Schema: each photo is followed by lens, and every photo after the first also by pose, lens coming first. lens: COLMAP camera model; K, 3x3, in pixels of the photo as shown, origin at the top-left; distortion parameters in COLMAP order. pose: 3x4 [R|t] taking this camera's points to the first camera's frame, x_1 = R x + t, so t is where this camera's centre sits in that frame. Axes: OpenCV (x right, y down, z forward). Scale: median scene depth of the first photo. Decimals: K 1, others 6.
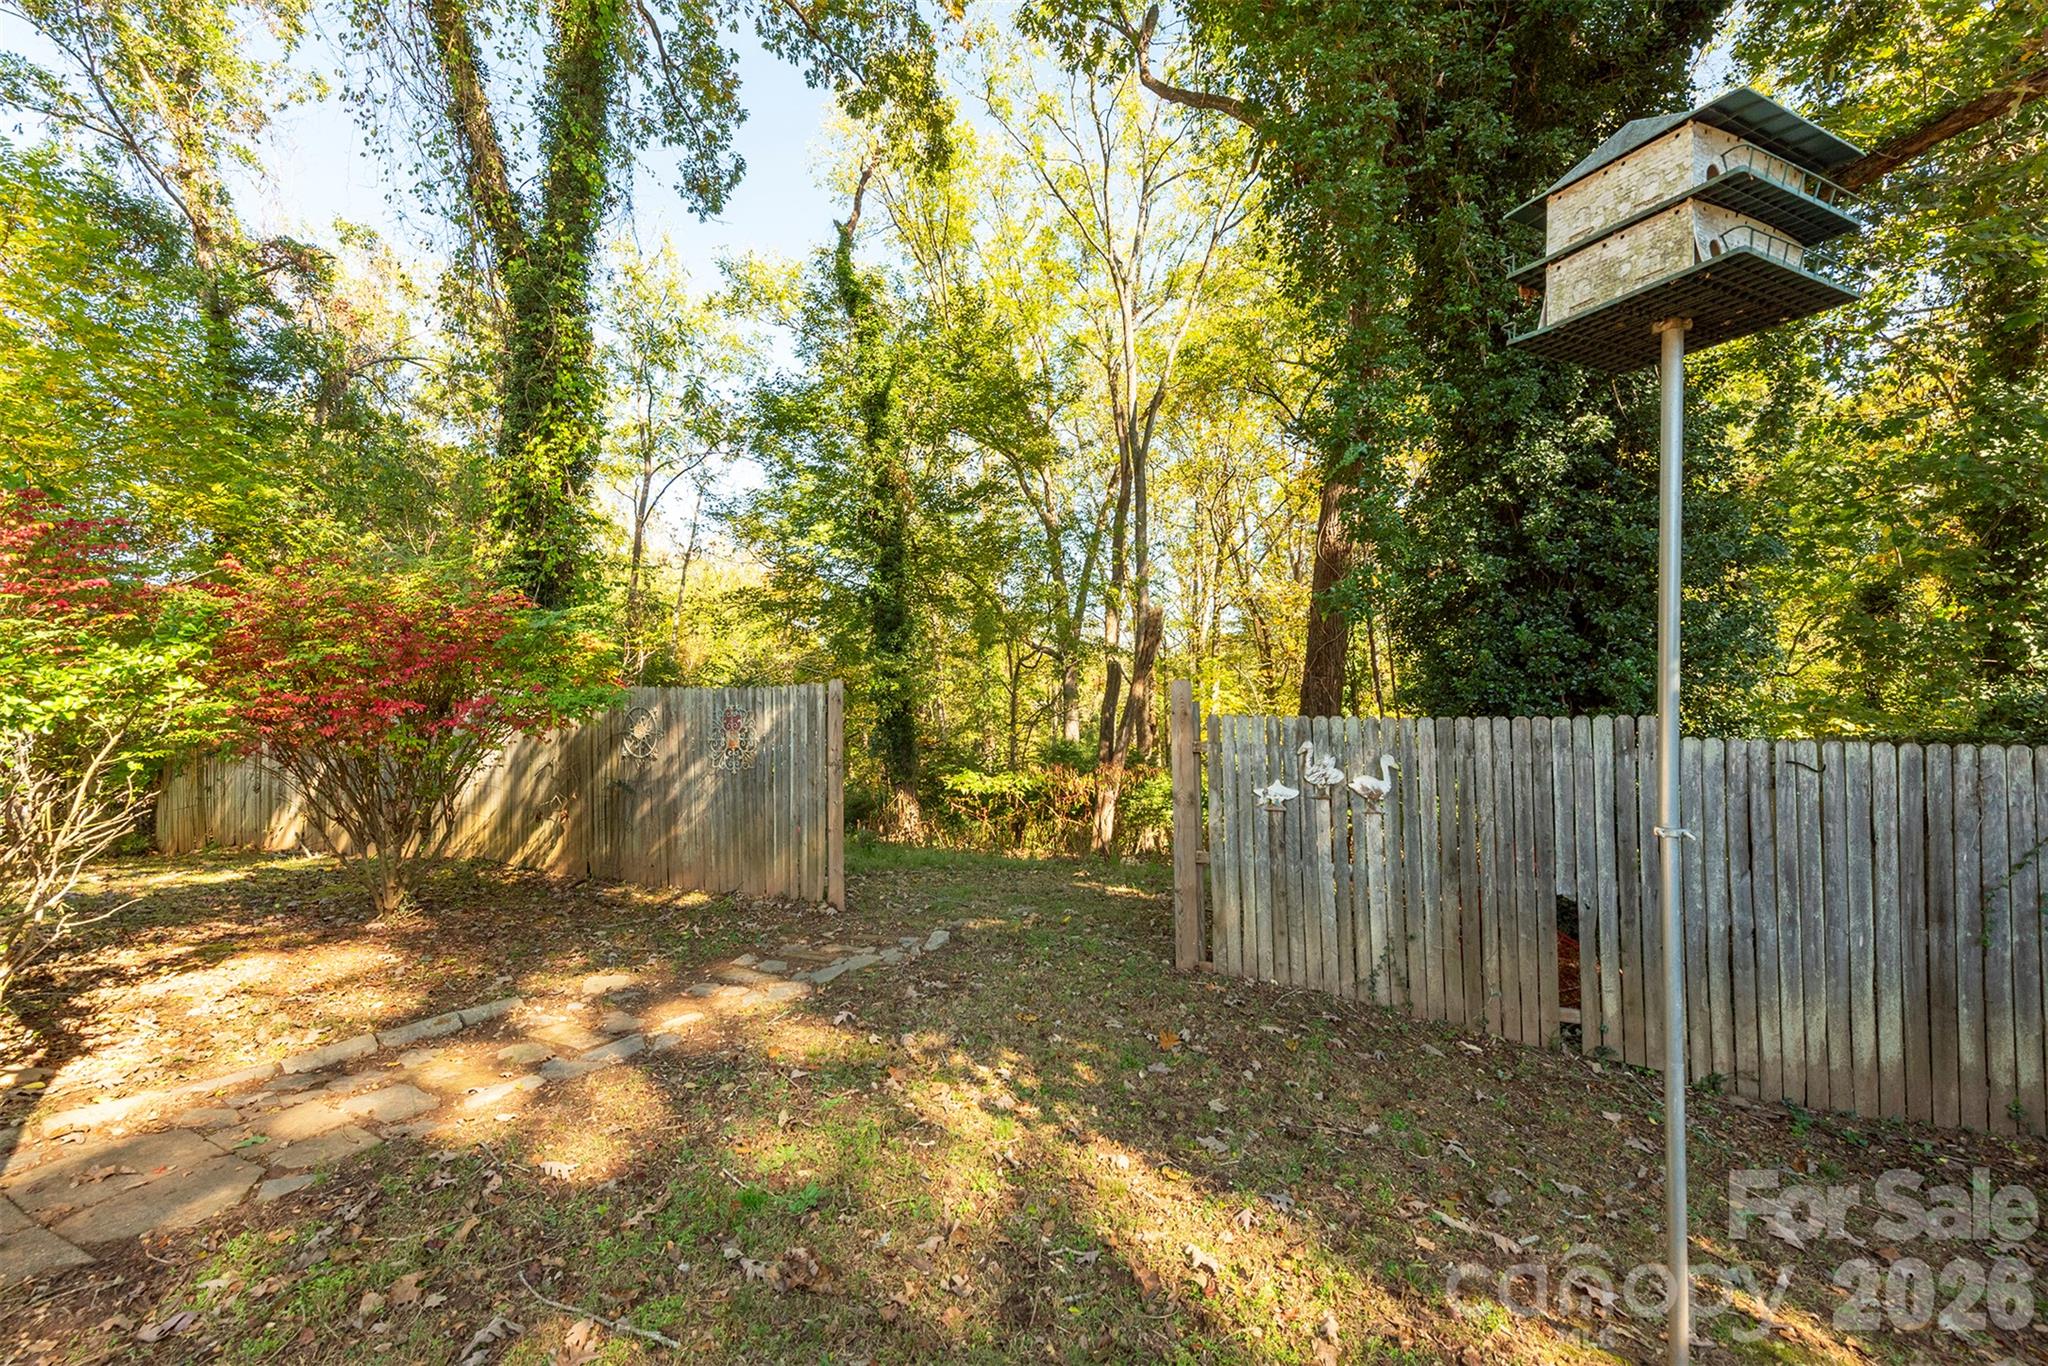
lens RADIAL K [[801.6, 0, 1024.0], [0, 801.6, 683.0], [0, 0, 1]] dist [0.001178, 0.000127]
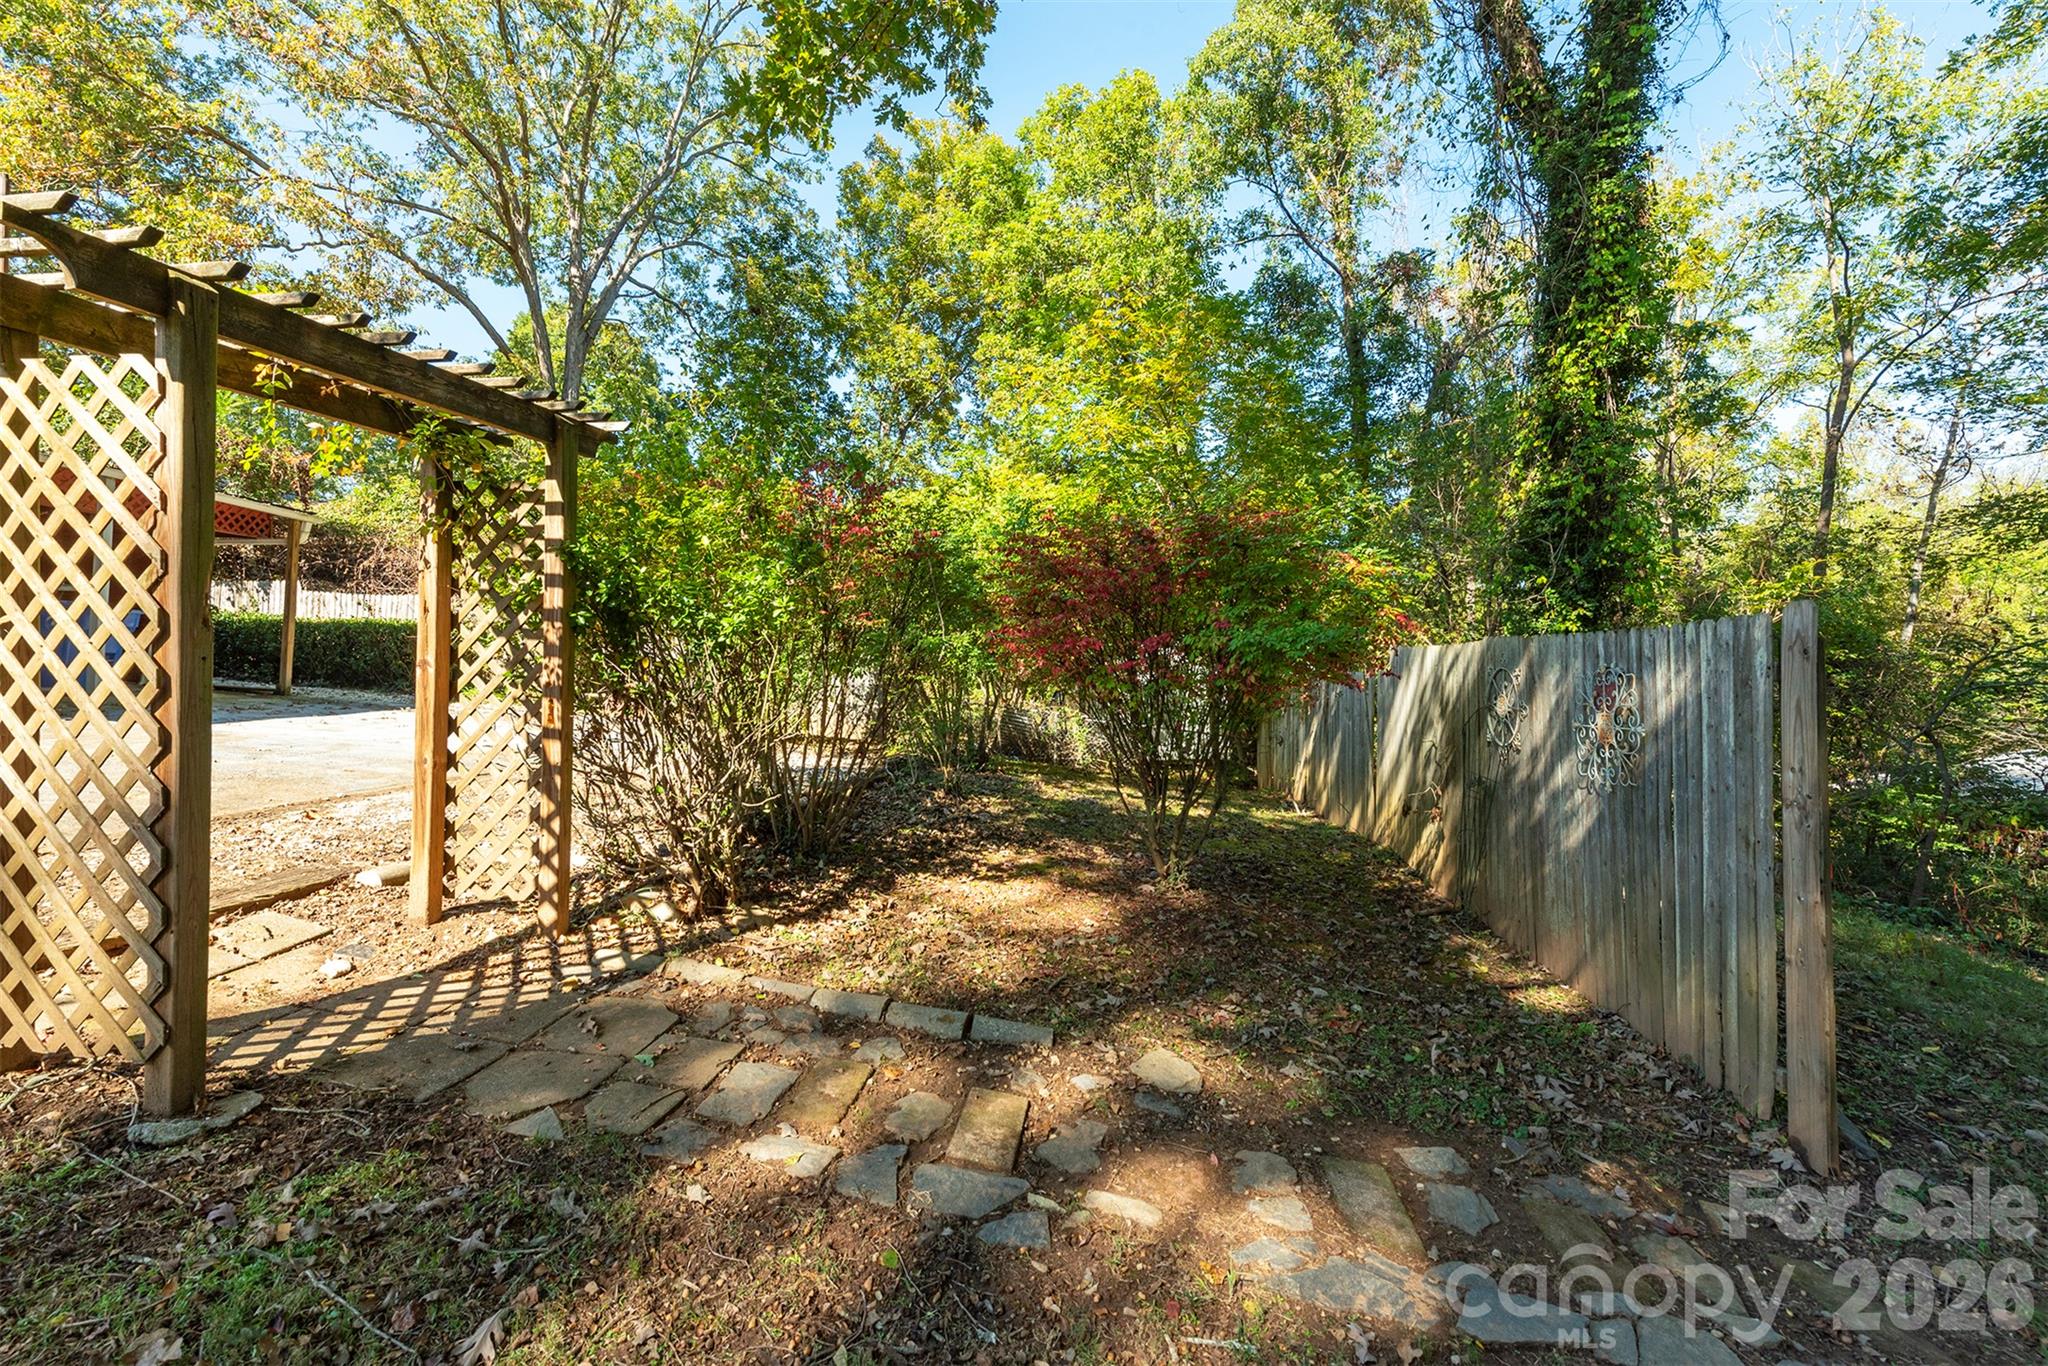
lens RADIAL K [[834.6, 0, 1020.7], [0, 834.6, 641.8], [0, 0, 1]] dist [0.000798, 0.000155]
pose [[0.295260, -0.011768, -0.955344, 0.050306], [-0.018057, 0.999677, -0.017894, 0.025747], [0.955246, 0.022534, 0.294952, 0.392154]]
